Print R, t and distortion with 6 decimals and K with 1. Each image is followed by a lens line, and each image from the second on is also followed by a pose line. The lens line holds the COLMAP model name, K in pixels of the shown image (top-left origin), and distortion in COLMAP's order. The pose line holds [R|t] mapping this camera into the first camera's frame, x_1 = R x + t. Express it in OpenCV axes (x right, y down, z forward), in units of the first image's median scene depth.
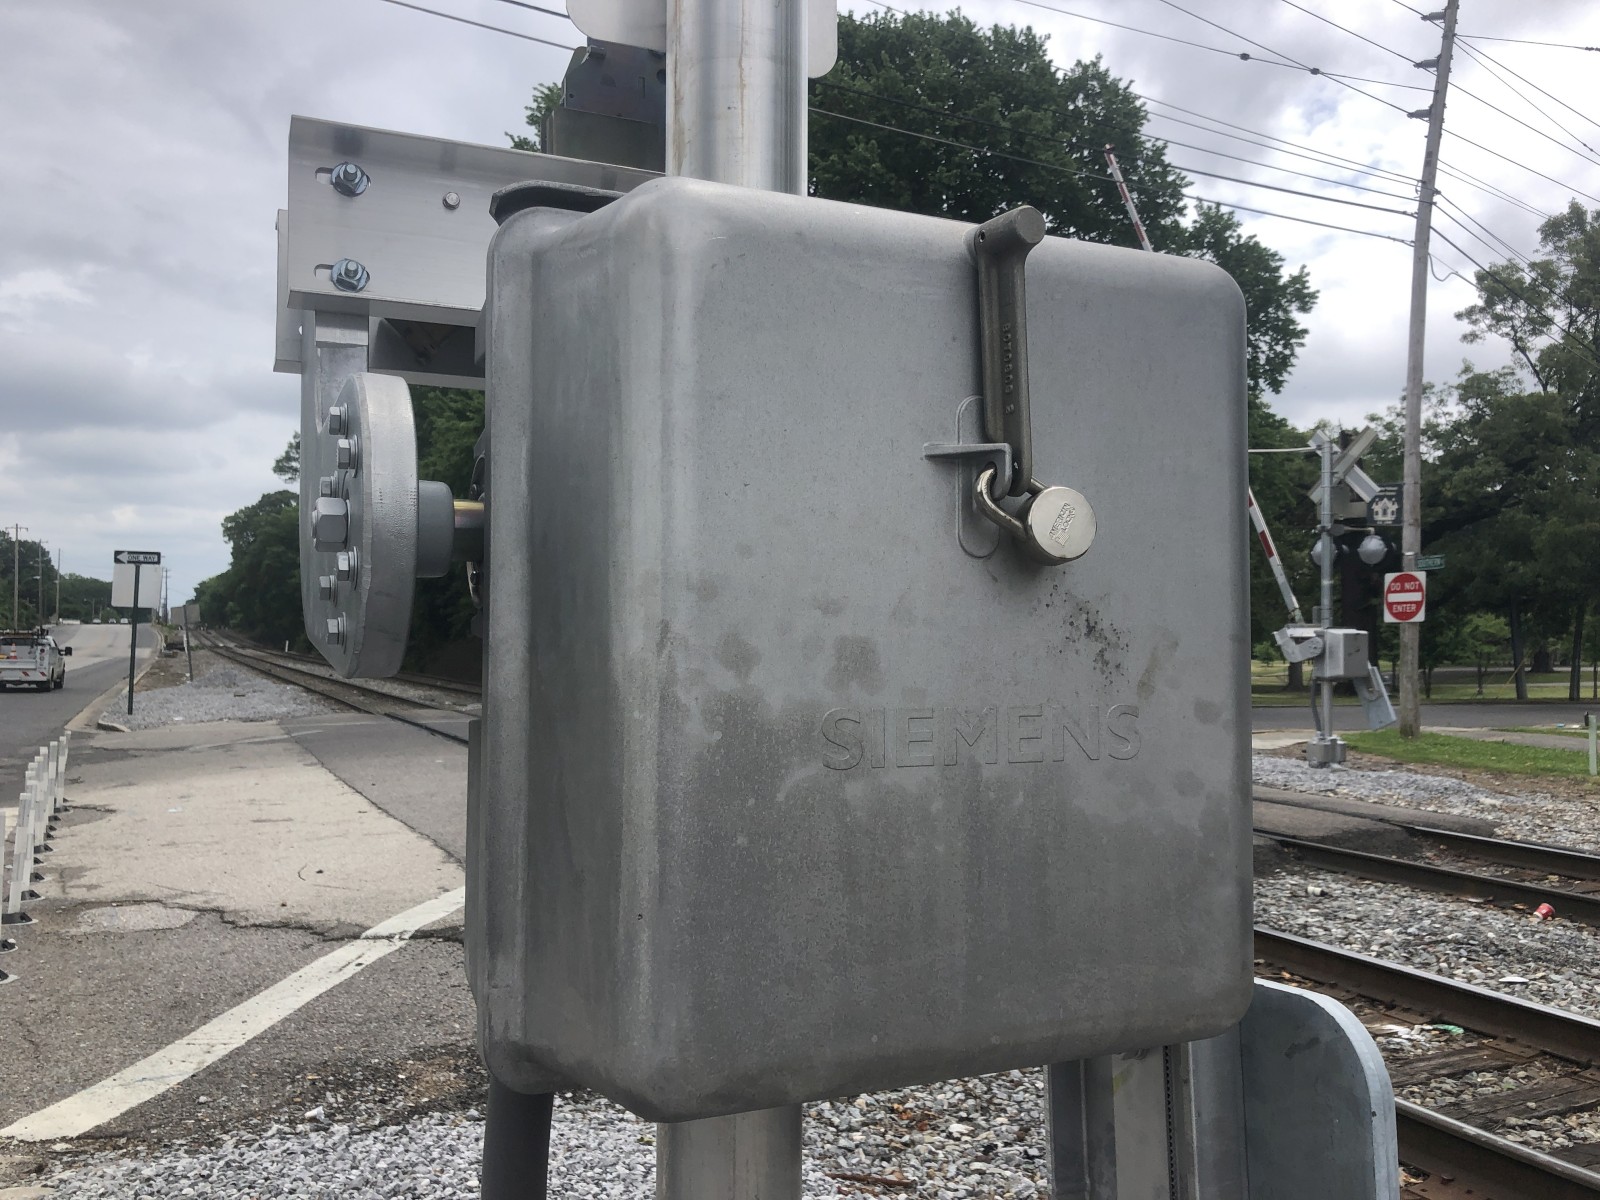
lens RADIAL K [[1318.0, 0, 800.0], [0, 1318.0, 600.0], [0, 0, 1]] dist [-0.001971, -0.004675]
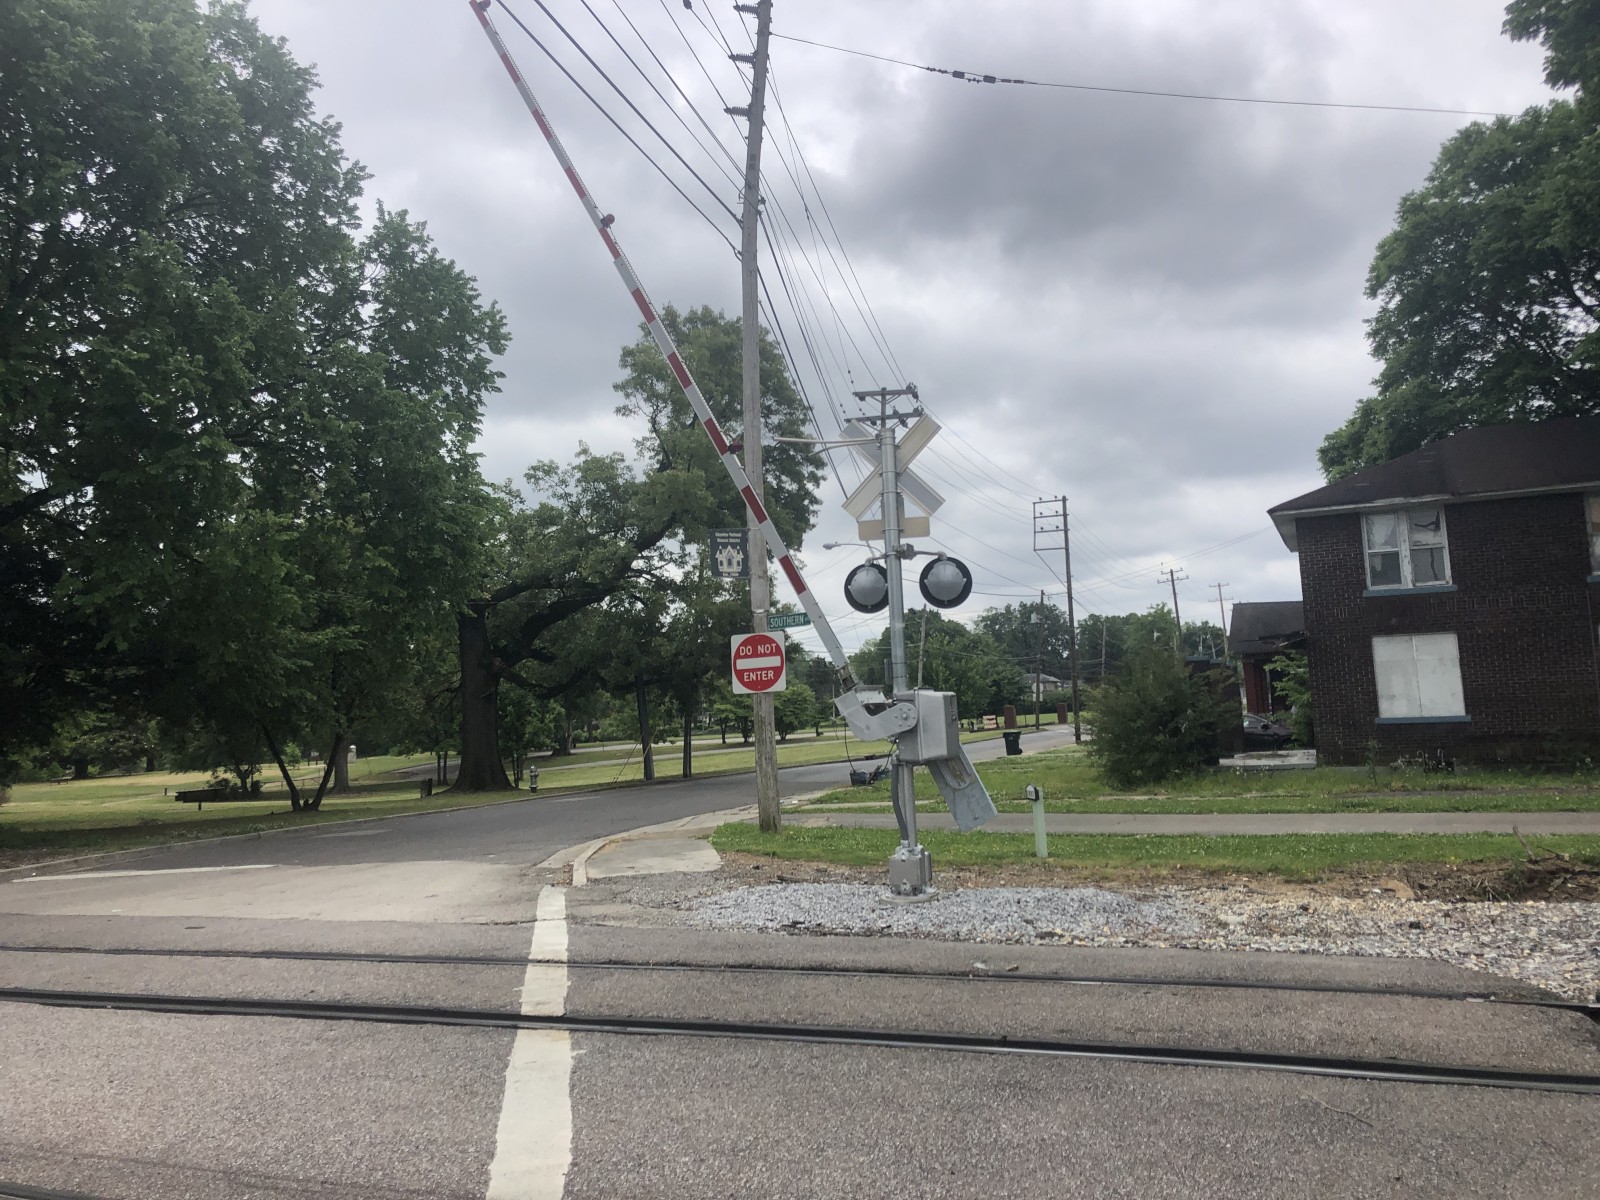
lens RADIAL K [[1296.6, 0, 800.0], [0, 1296.6, 600.0], [0, 0, 1]] dist [0.044975, -0.004272]
pose [[0.737587, 0.015470, 0.675075, -0.052000], [0.035963, 0.997419, -0.062151, 0.006615], [-0.674294, 0.070120, 0.735126, 0.239361]]
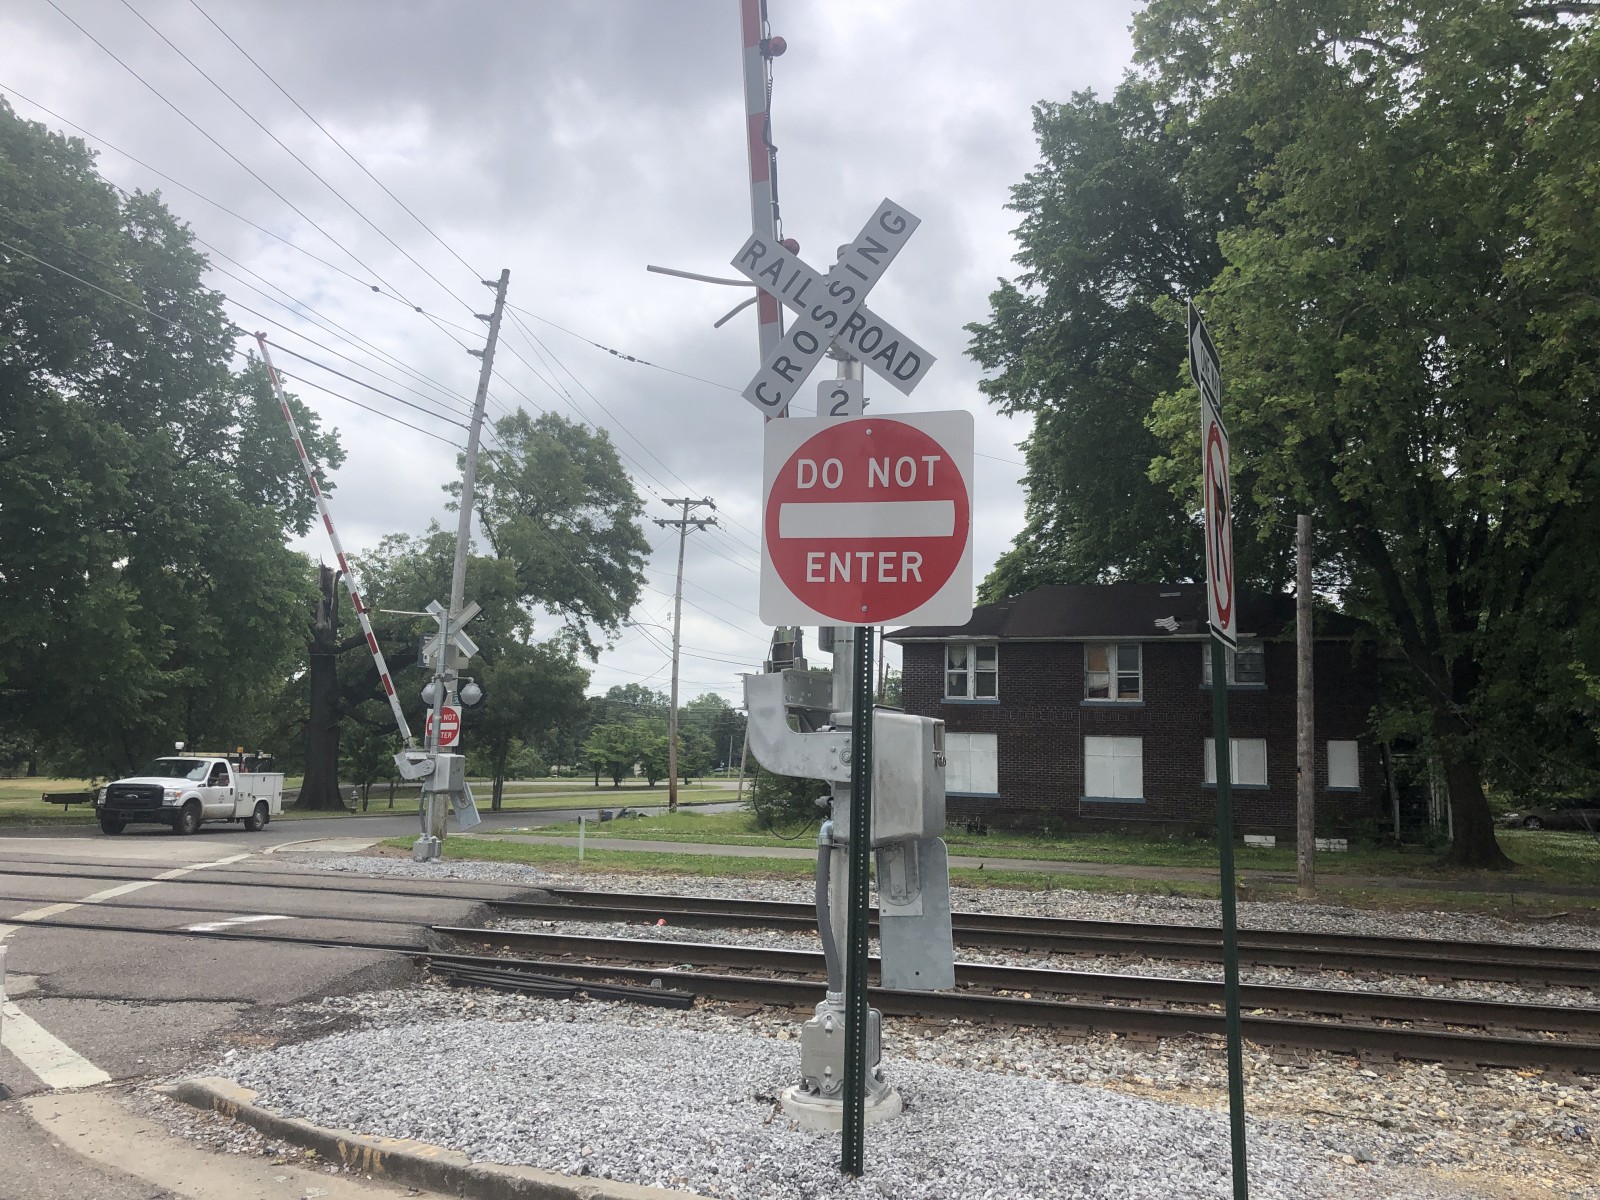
lens RADIAL K [[1298.2, 0, 826.6], [0, 1298.2, 571.0], [0, 0, 1]] dist [0.067035, -0.074323]
pose [[0.684625, 0.112981, 0.720086, -0.133969], [-0.034081, 0.991795, -0.123210, -0.004419], [-0.728098, 0.059811, 0.682858, -0.084042]]
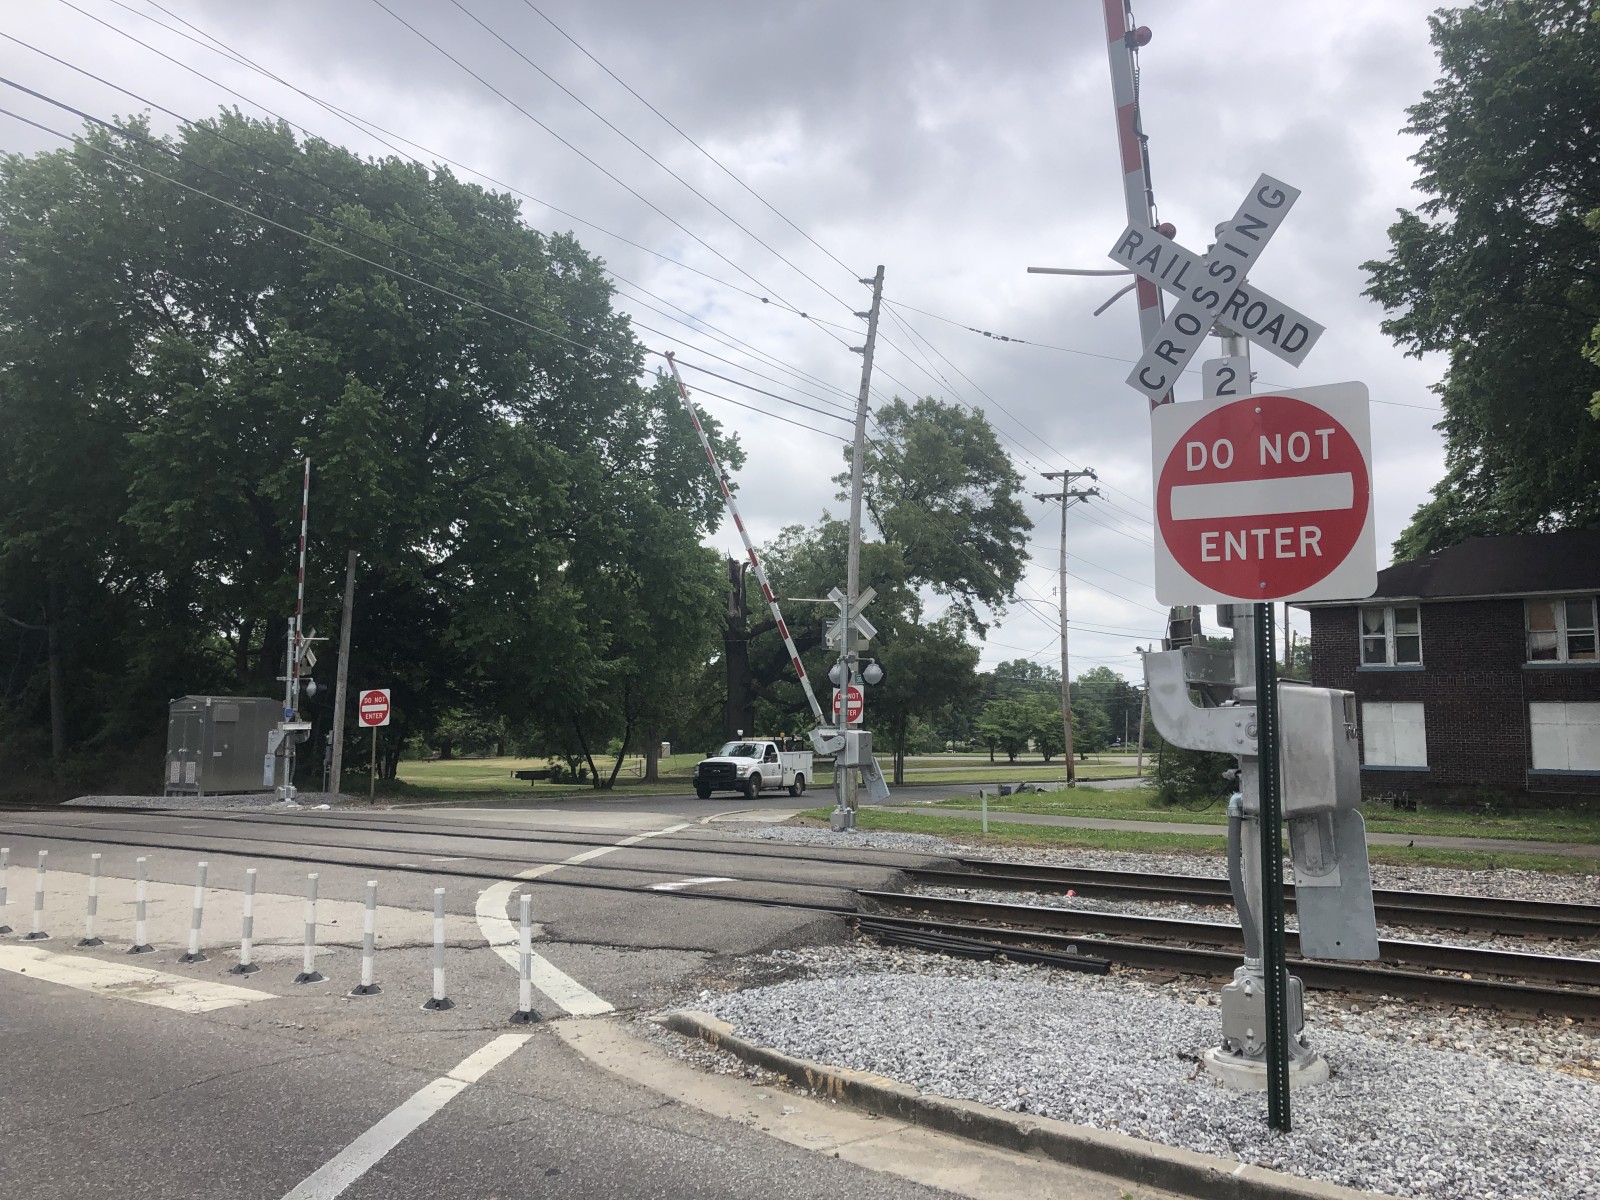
lens RADIAL K [[1311.6, 0, 815.4], [0, 1311.6, 571.6], [0, 0, 1]] dist [0.030531, -0.035010]
pose [[0.870973, 0.057202, 0.487989, -0.146629], [-0.011222, 0.995257, -0.096635, -0.004947], [-0.491202, 0.078690, 0.867484, -0.095540]]
